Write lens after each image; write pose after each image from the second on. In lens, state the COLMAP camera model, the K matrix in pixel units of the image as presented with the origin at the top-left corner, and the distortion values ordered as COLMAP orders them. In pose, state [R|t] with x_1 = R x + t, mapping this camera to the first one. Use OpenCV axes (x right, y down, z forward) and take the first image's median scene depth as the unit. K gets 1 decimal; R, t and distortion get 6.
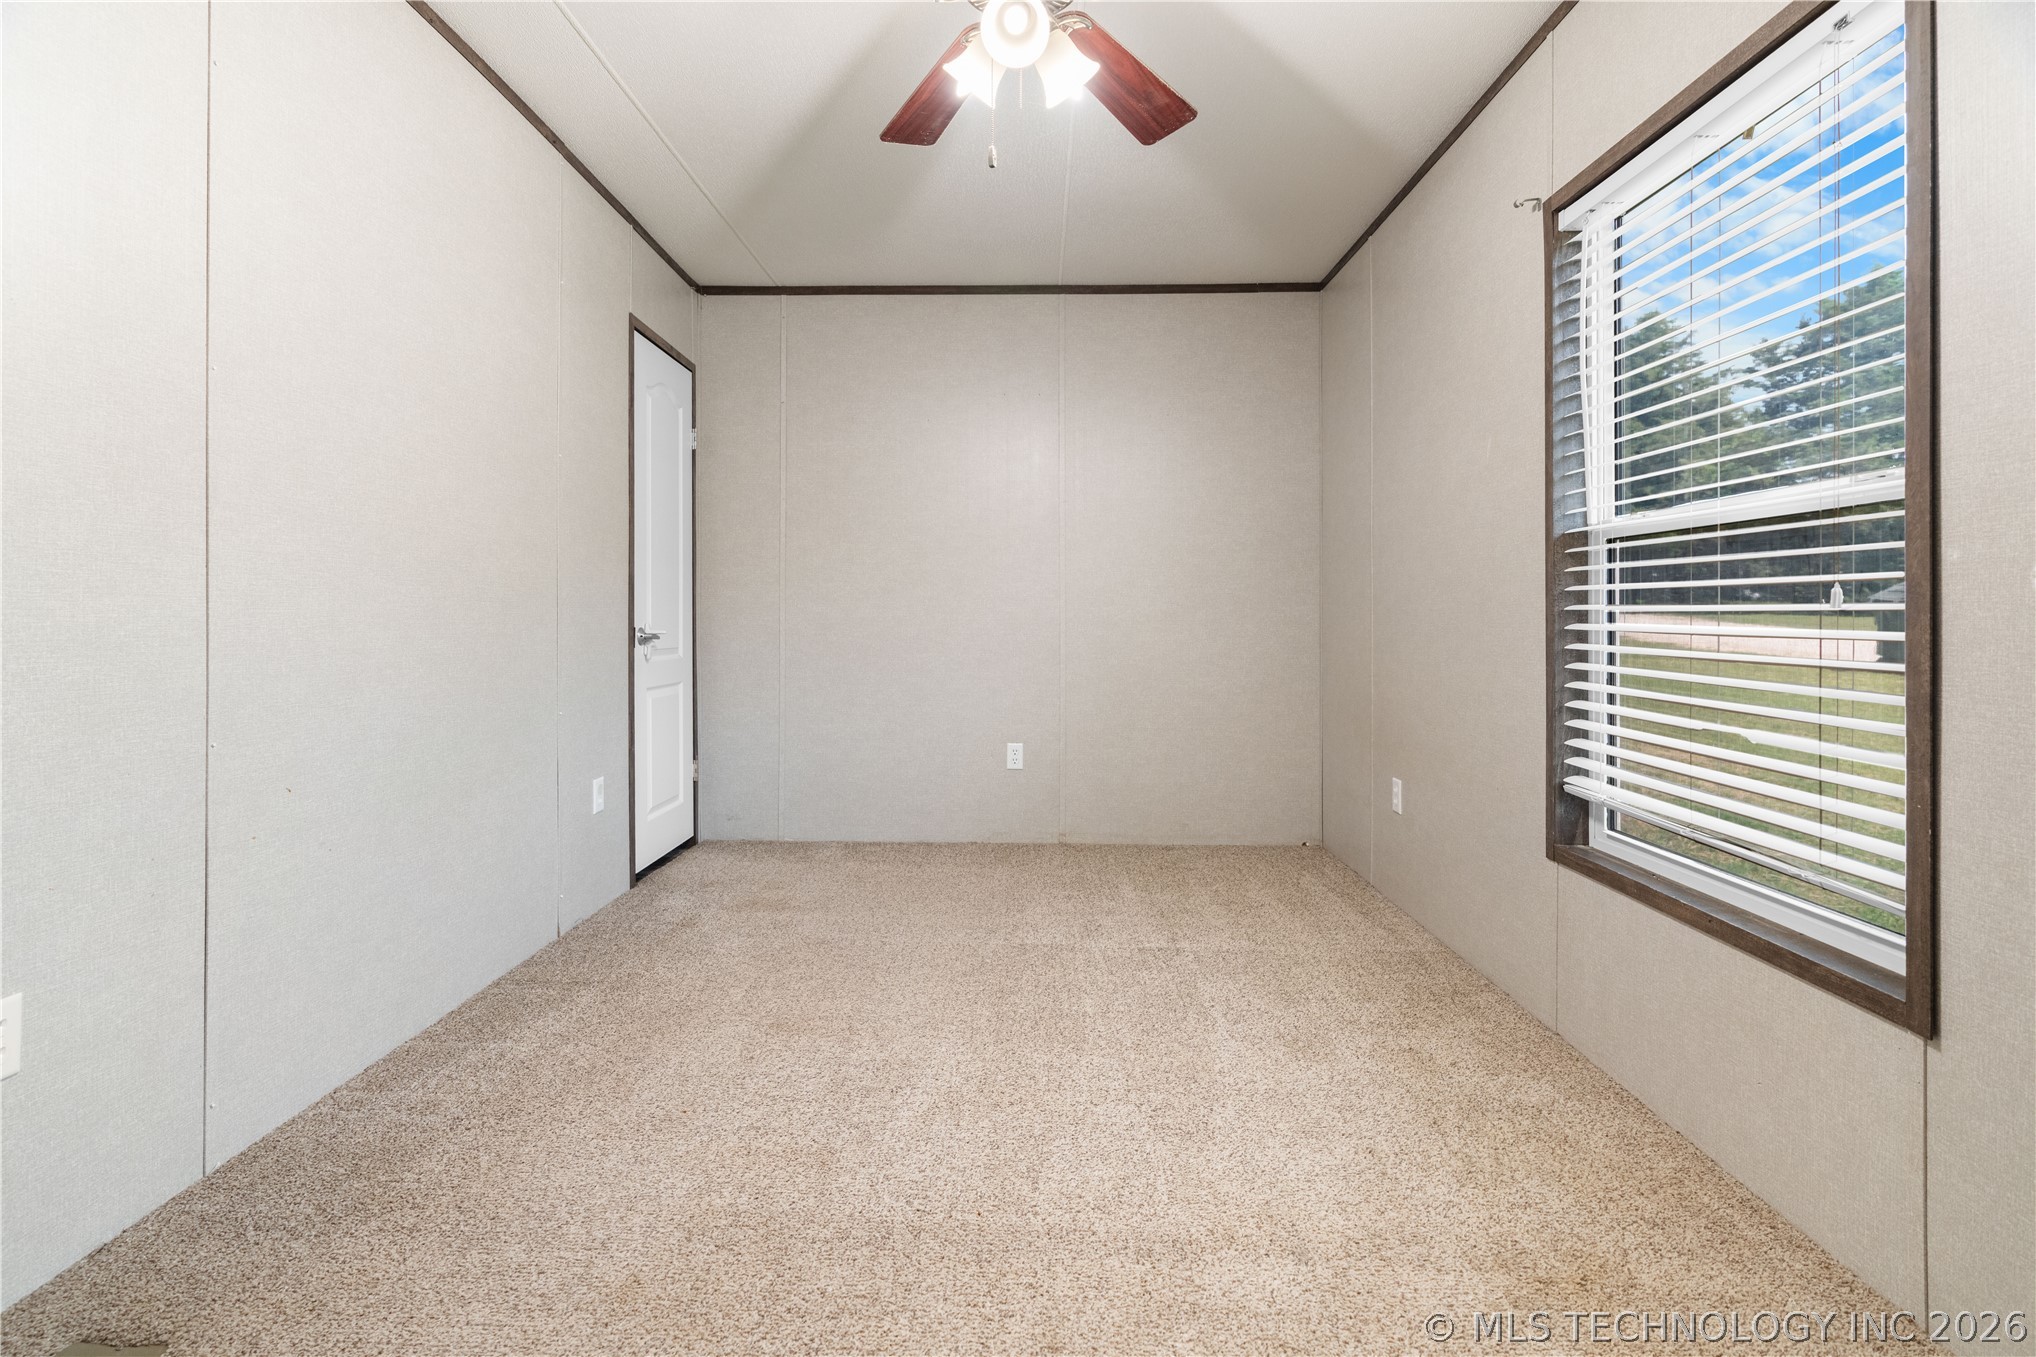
lens RADIAL K [[942.2, 0, 1013.6], [0, 942.2, 609.8], [0, 0, 1]] dist [-0.007516, 0.001018]
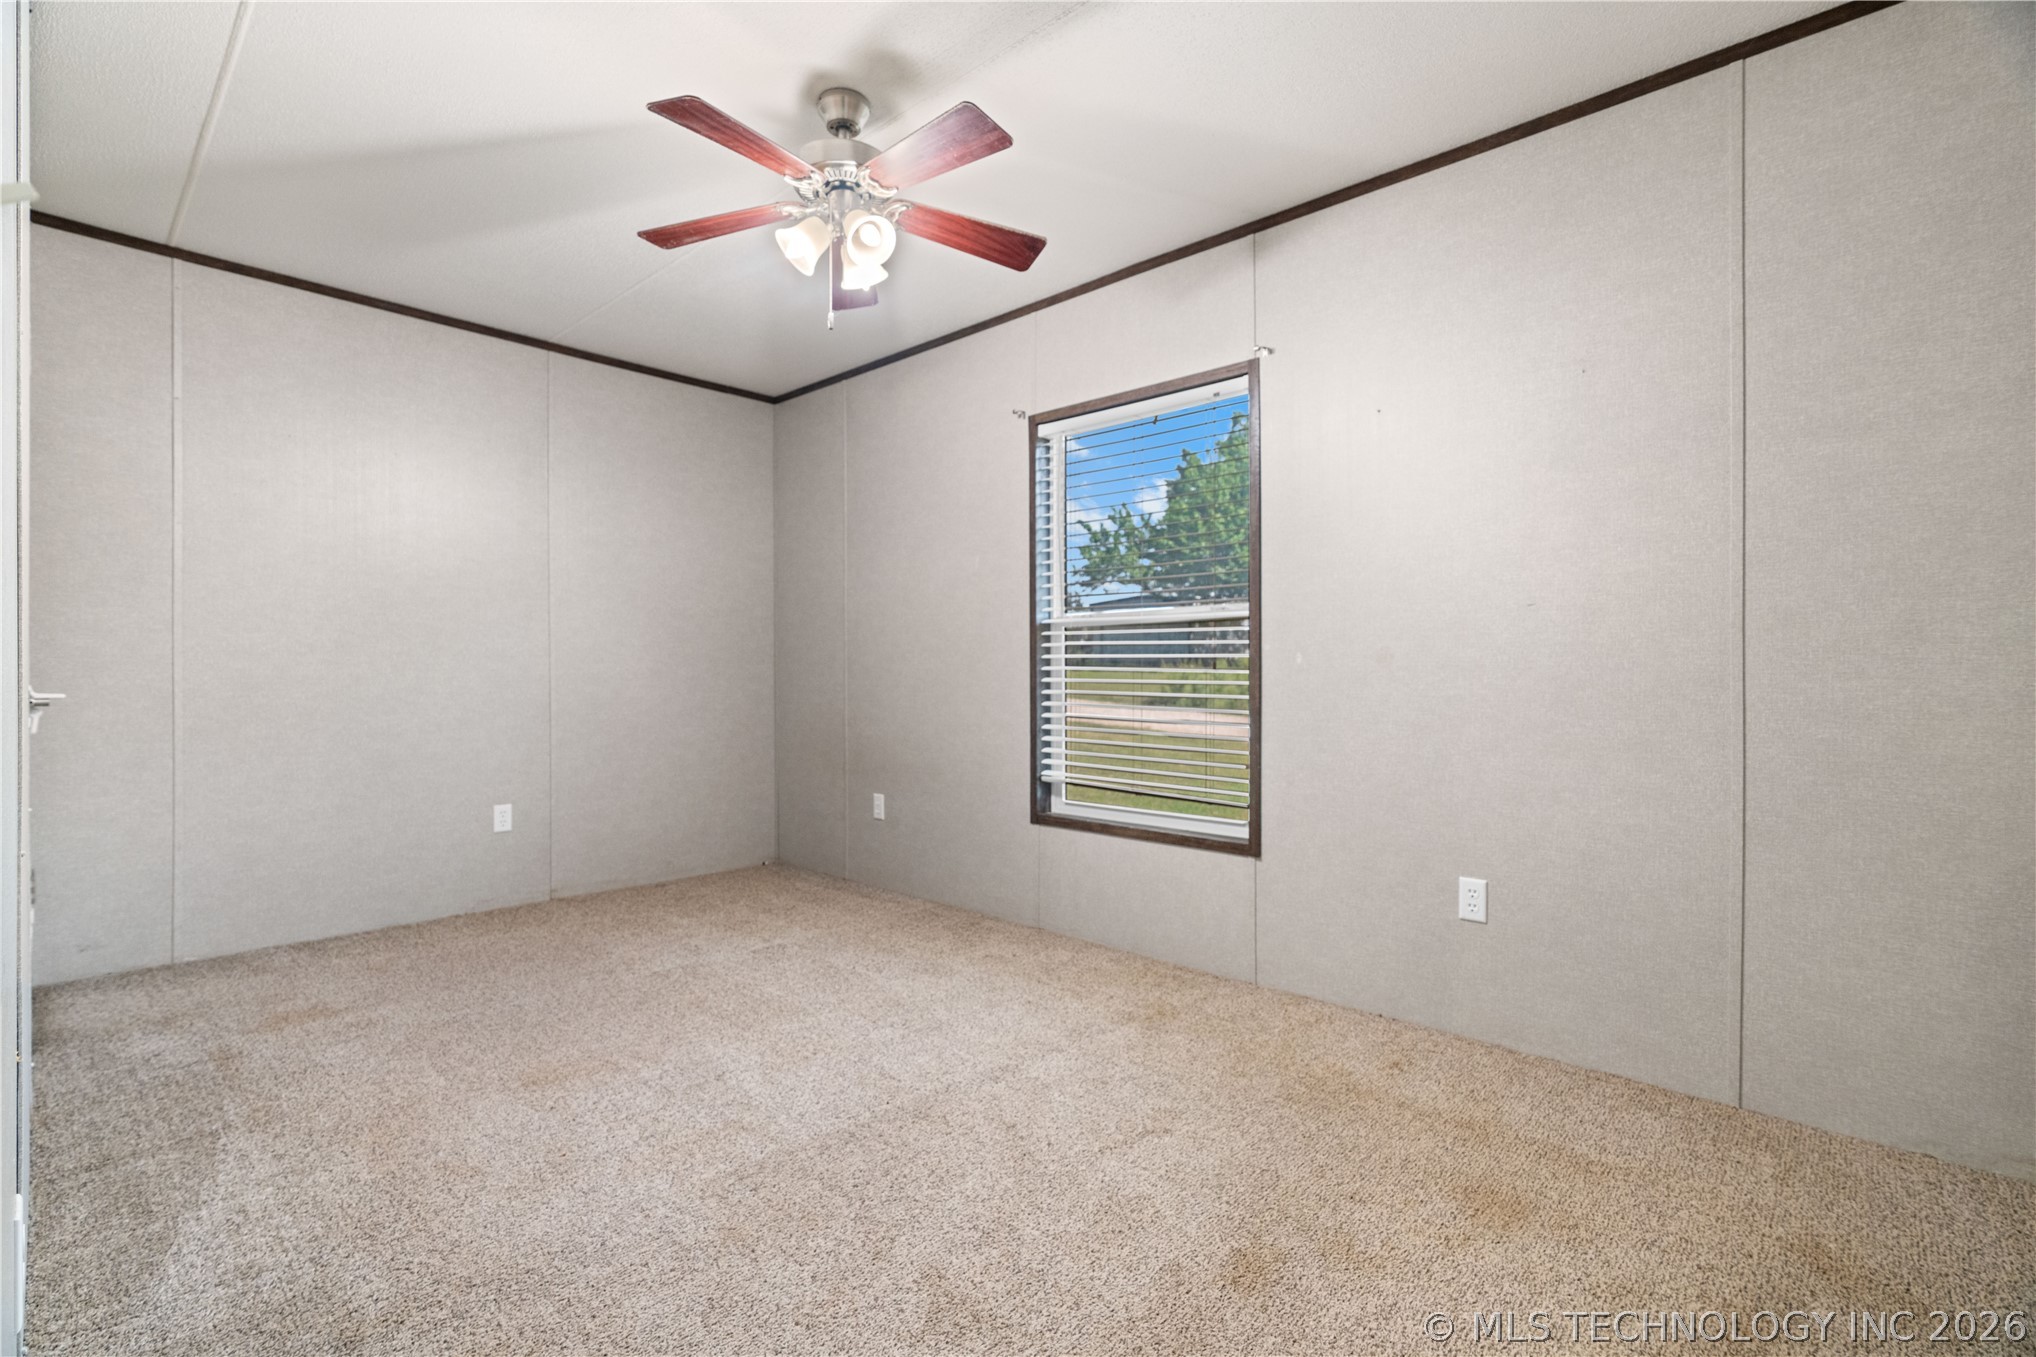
lens RADIAL K [[924.0, 0, 1010.5], [0, 924.0, 666.5], [0, 0, 1]] dist [-0.002962, 0.000363]
pose [[0.665470, 0.004545, 0.746411, -0.650999], [-0.005448, 0.999984, -0.001232, -0.003346], [-0.746405, -0.003246, 0.665485, -0.032685]]
